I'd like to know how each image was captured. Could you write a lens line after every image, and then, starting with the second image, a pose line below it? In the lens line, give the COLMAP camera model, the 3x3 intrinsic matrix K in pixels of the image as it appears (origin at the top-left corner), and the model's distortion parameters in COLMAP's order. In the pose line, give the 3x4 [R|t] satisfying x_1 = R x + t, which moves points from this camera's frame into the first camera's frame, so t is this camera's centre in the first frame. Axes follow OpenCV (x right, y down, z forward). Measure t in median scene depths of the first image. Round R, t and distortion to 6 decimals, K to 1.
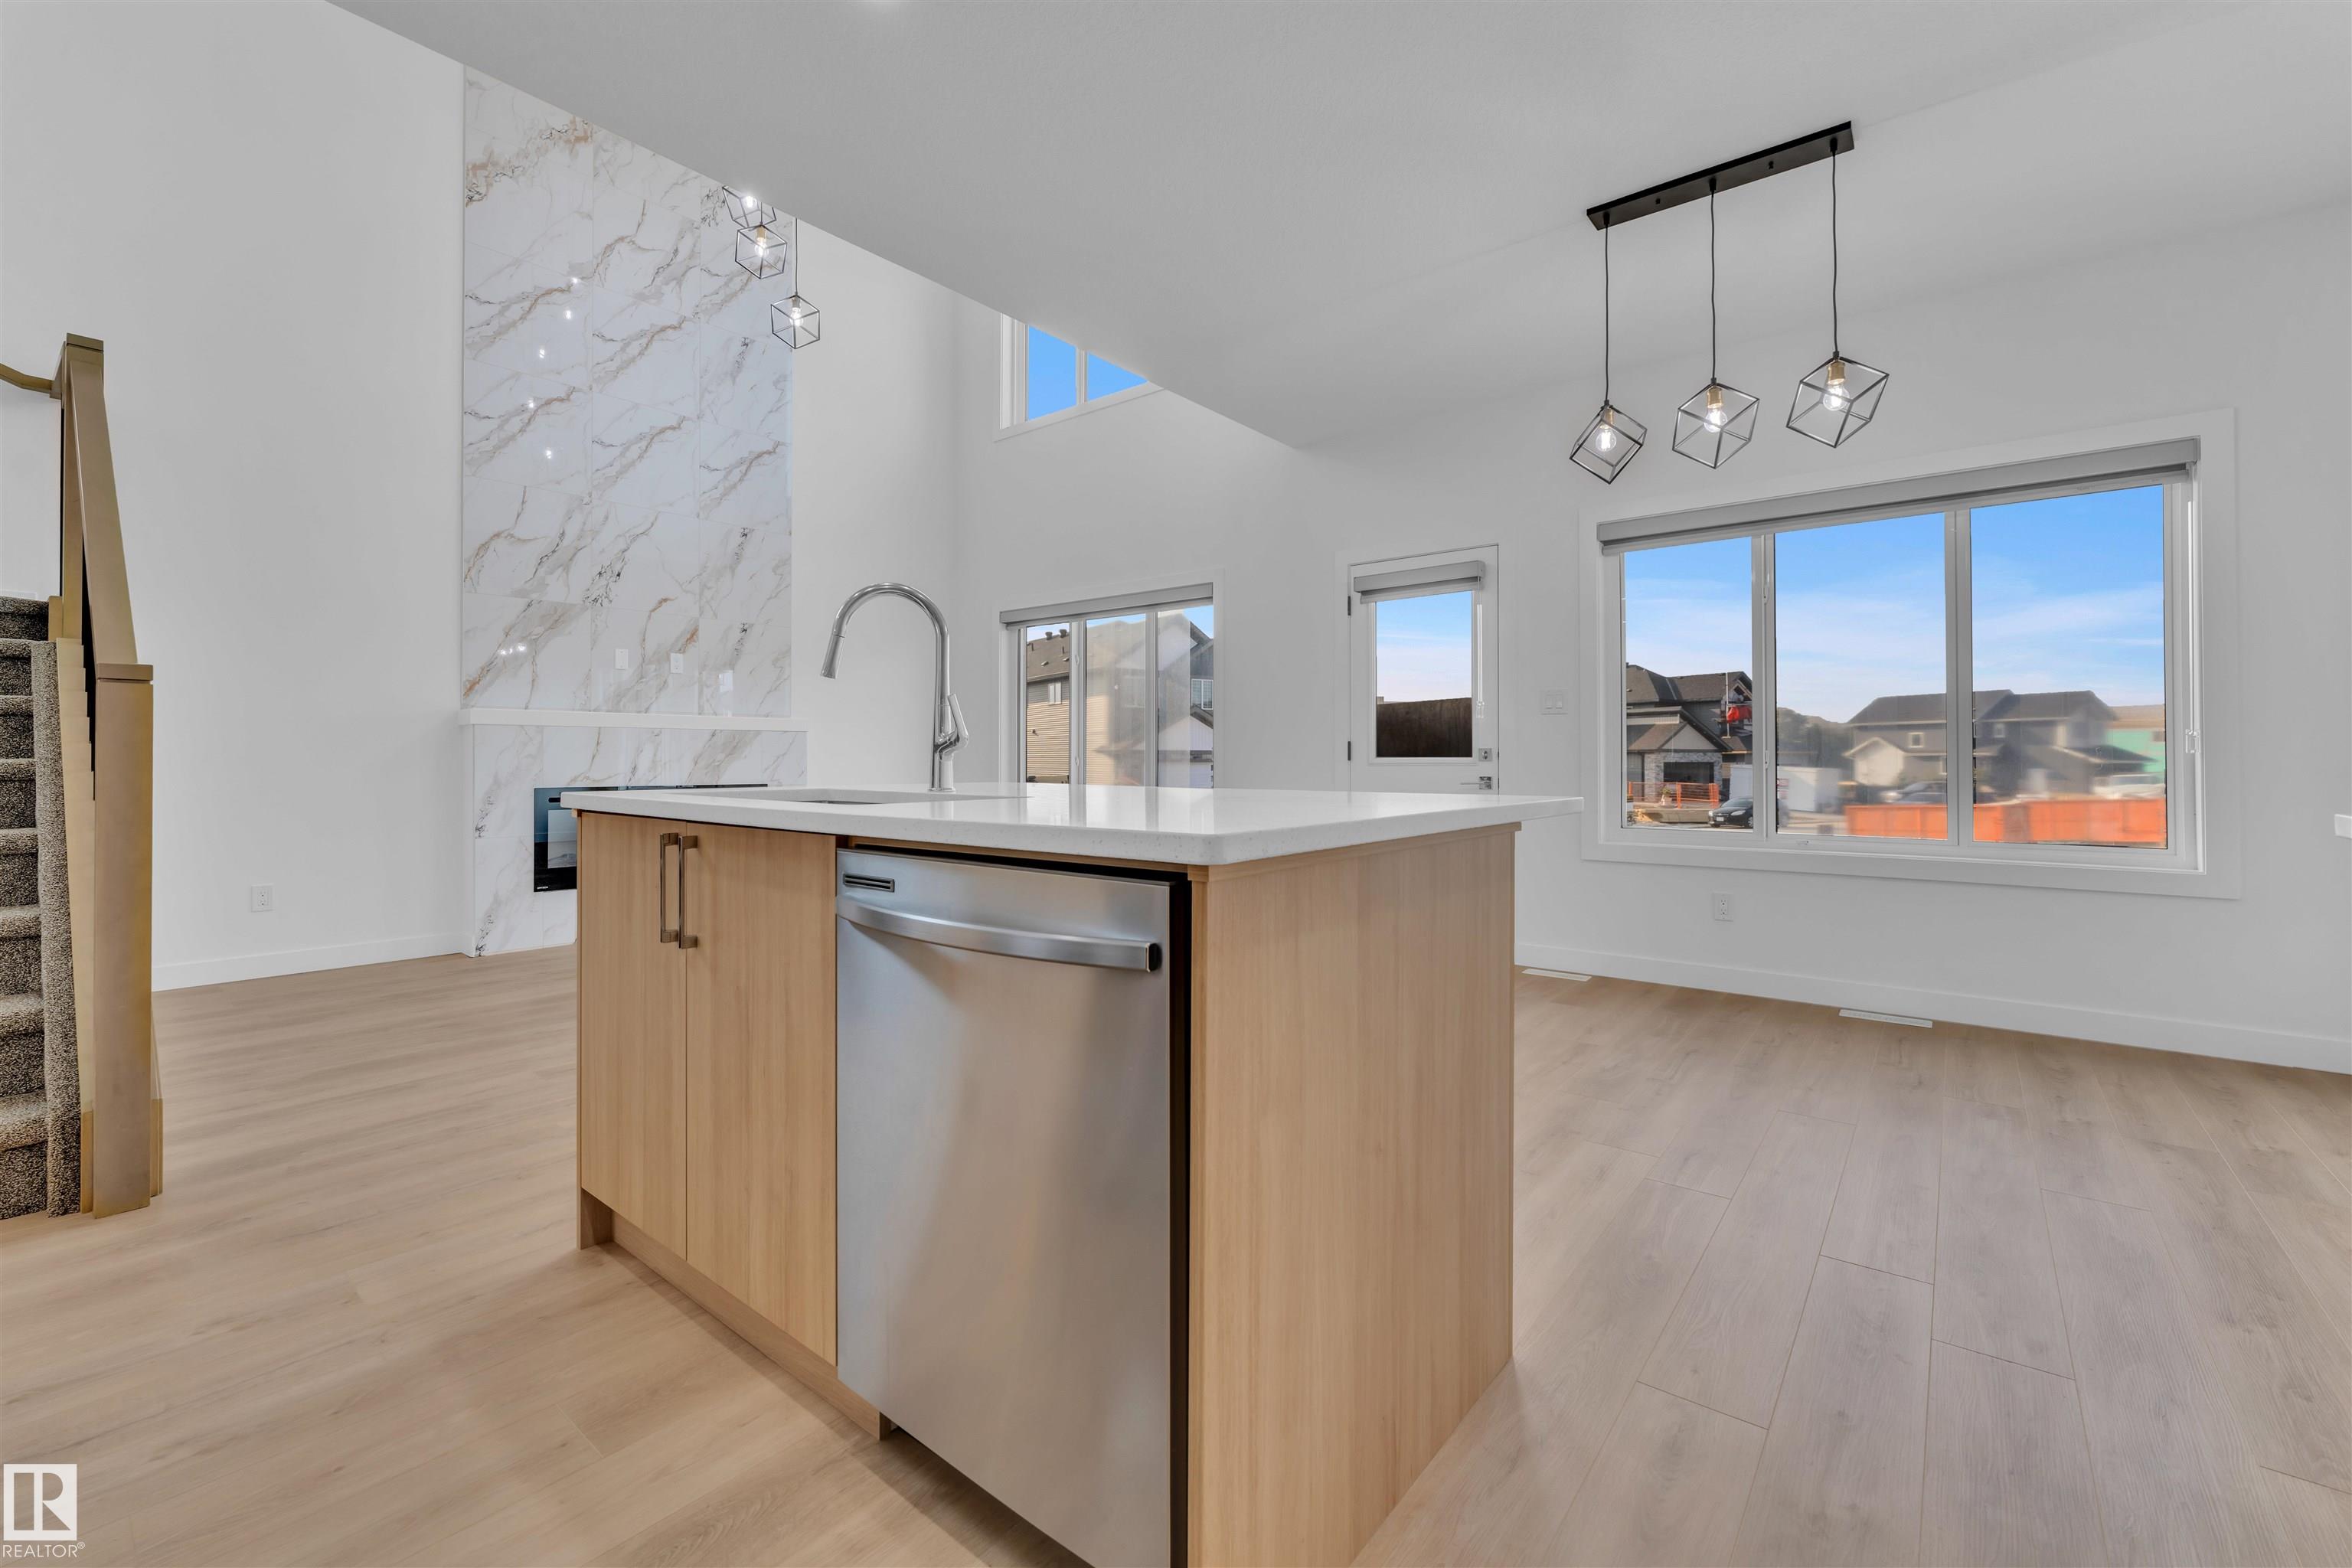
lens RADIAL K [[980.3, 0, 1170.6], [0, 980.3, 788.2], [0, 0, 1]] dist [-0.007672, -0.000299]
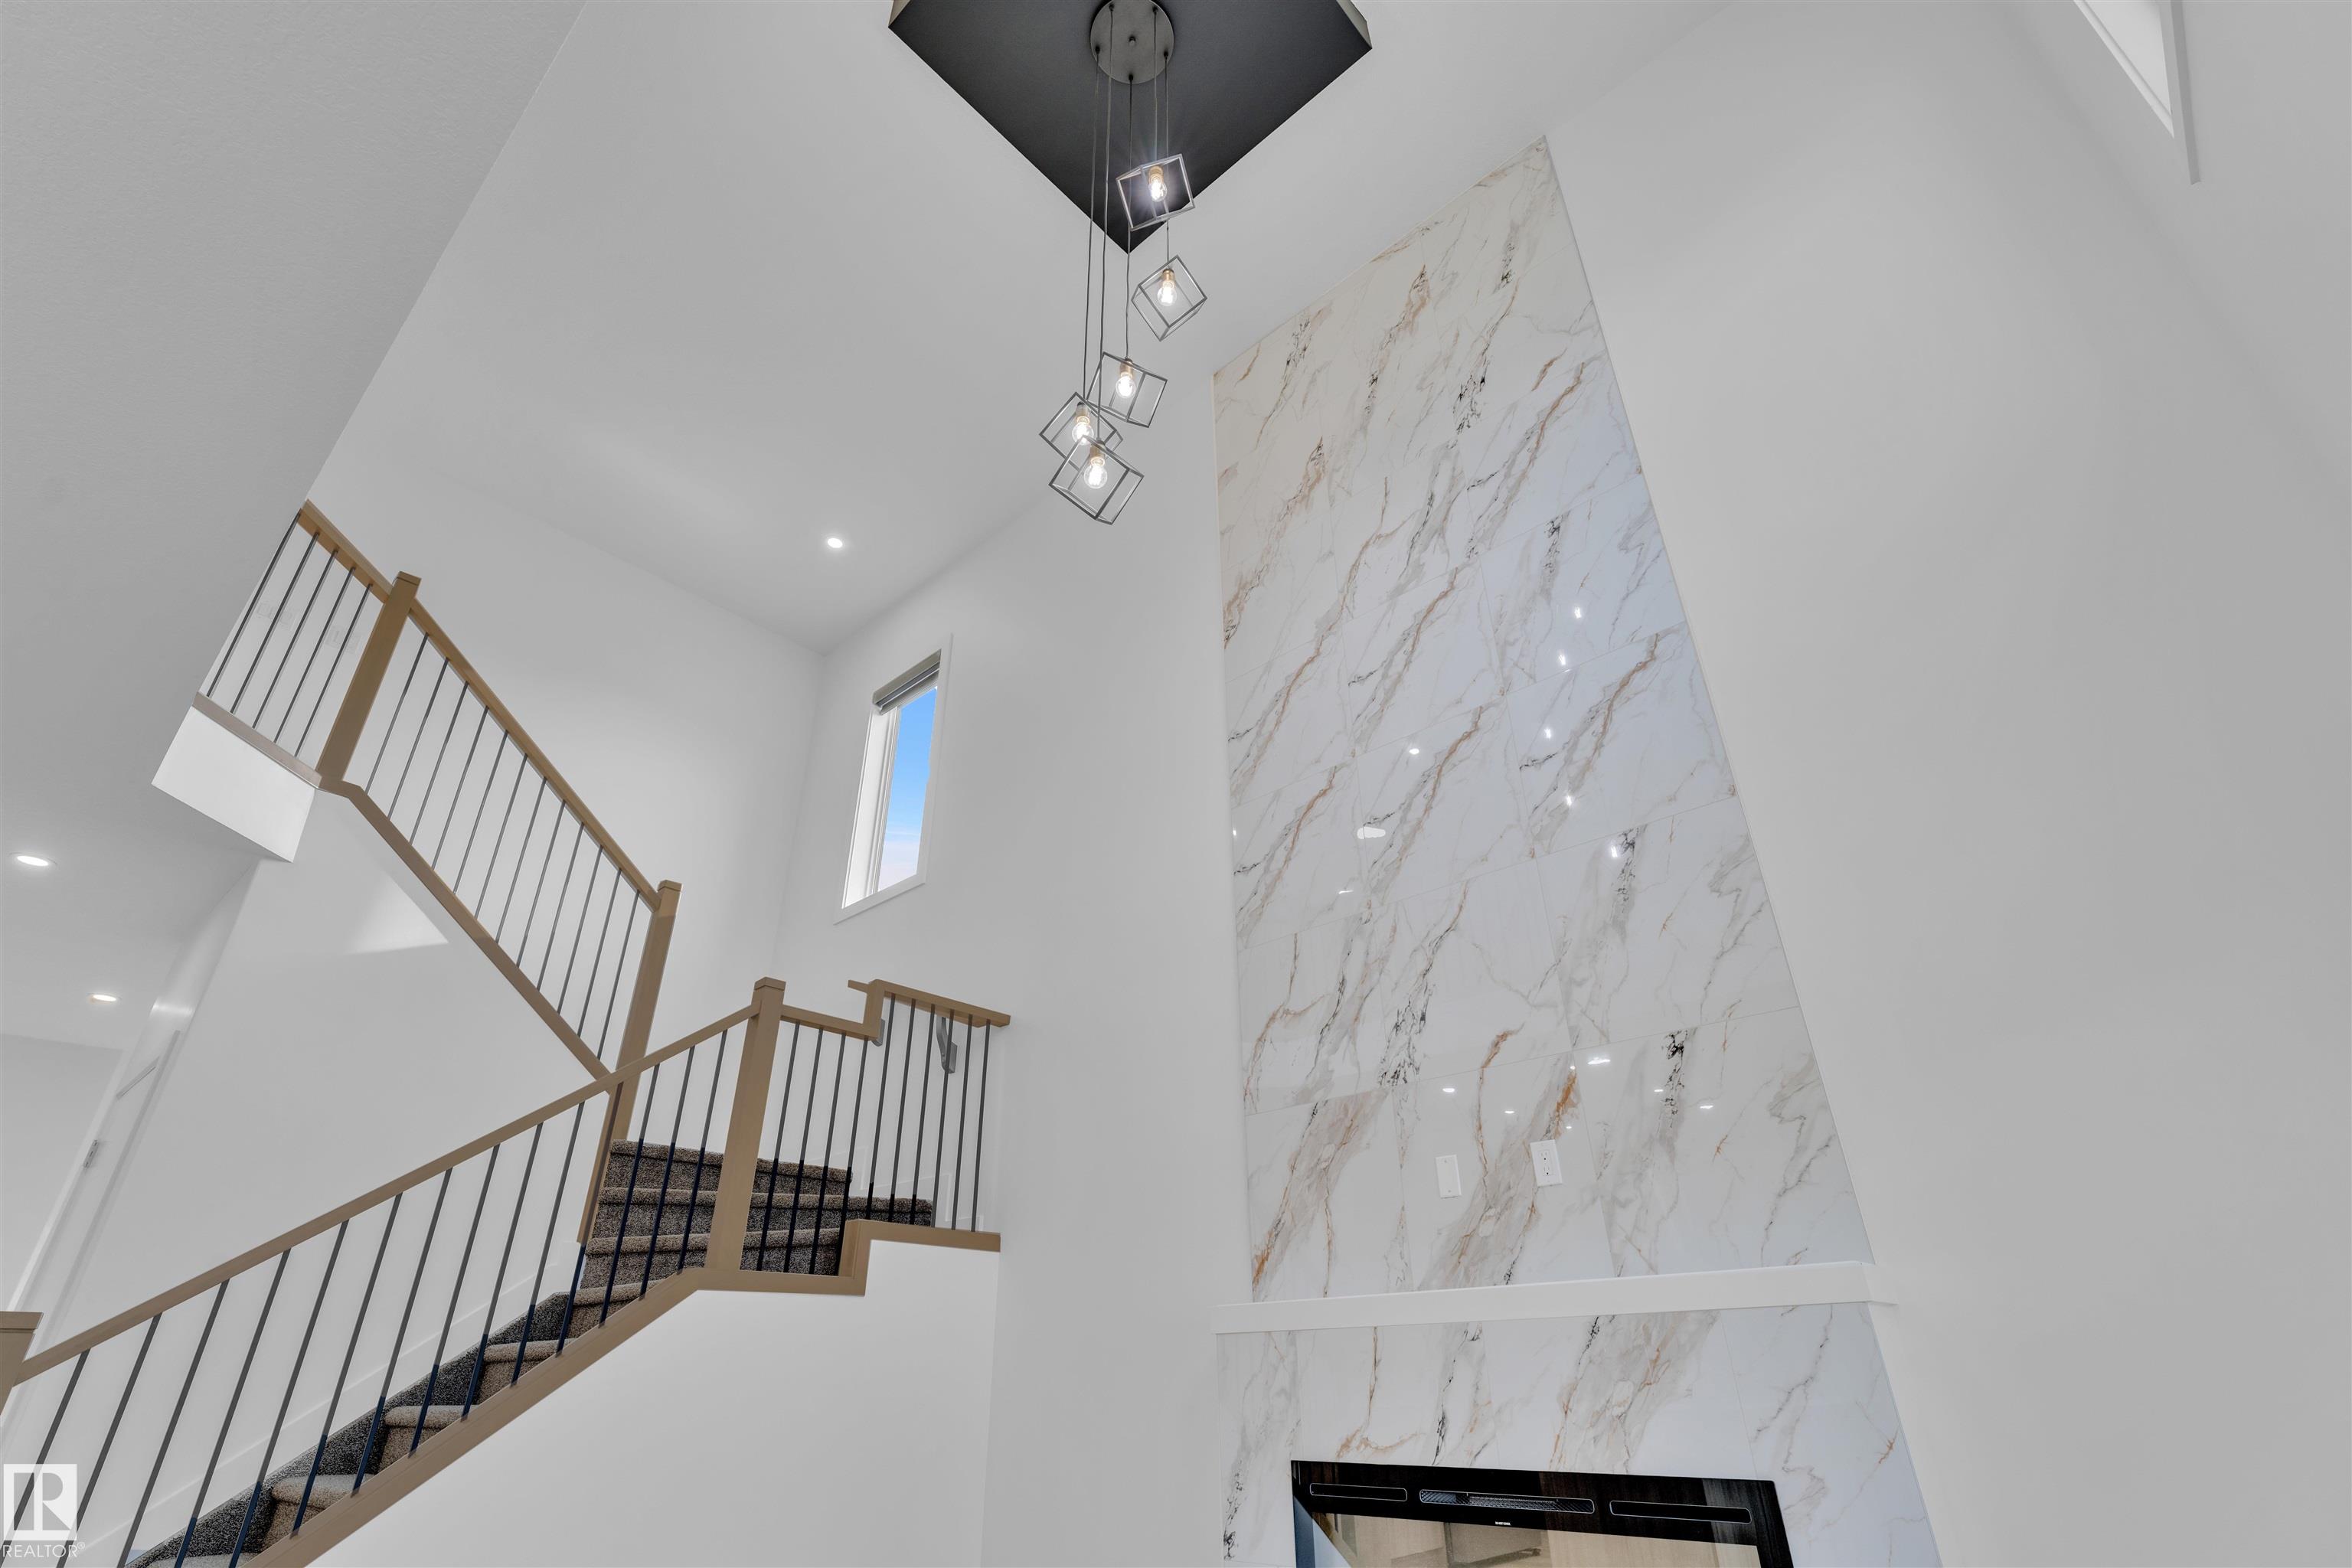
lens RADIAL K [[1101.0, 0, 1176.7], [0, 1101.0, 779.6], [0, 0, 1]] dist [-0.002107, -0.000945]
pose [[-0.058286, -0.476885, -0.877031, 0.057177], [-0.017389, 0.878877, -0.476732, -0.037236], [0.998148, -0.012536, -0.059519, 0.915757]]
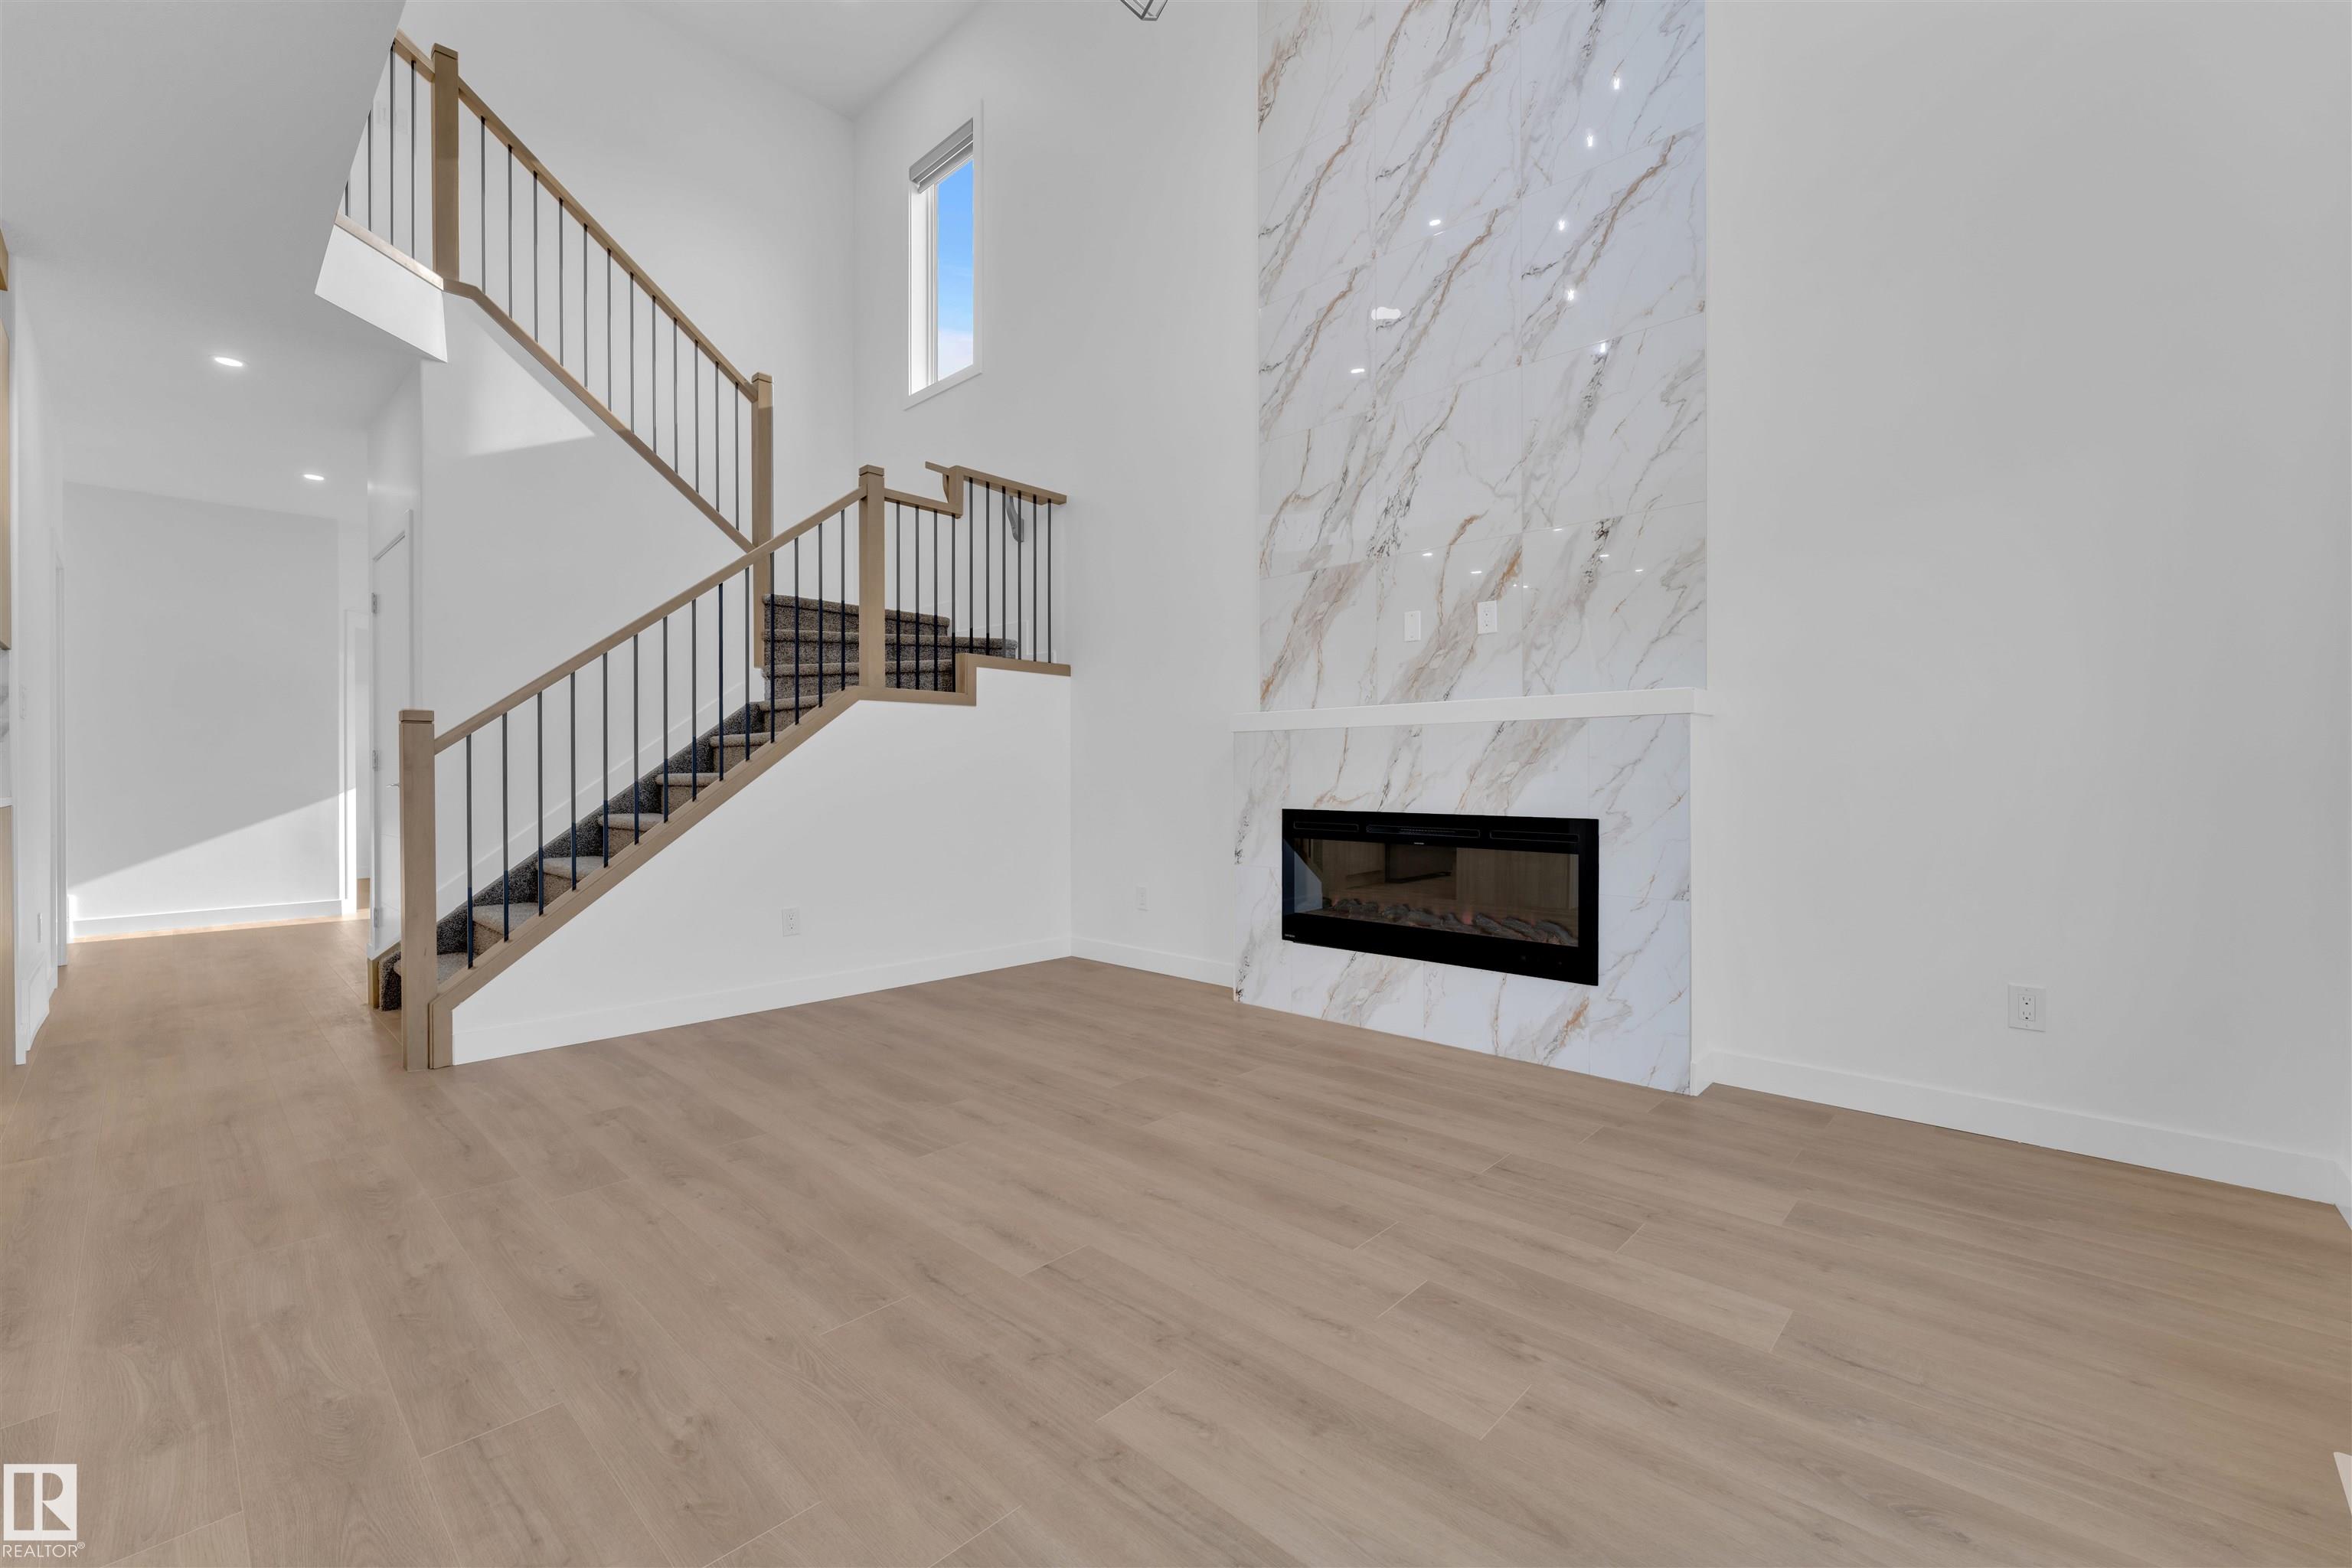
lens RADIAL K [[980.3, 0, 1170.6], [0, 980.3, 788.2], [0, 0, 1]] dist [-0.007672, -0.000299]
pose [[-0.081604, 0.016379, -0.996530, 0.140030], [-0.027703, 0.999441, 0.018695, -0.027348], [0.996280, 0.029132, -0.081105, 0.911883]]
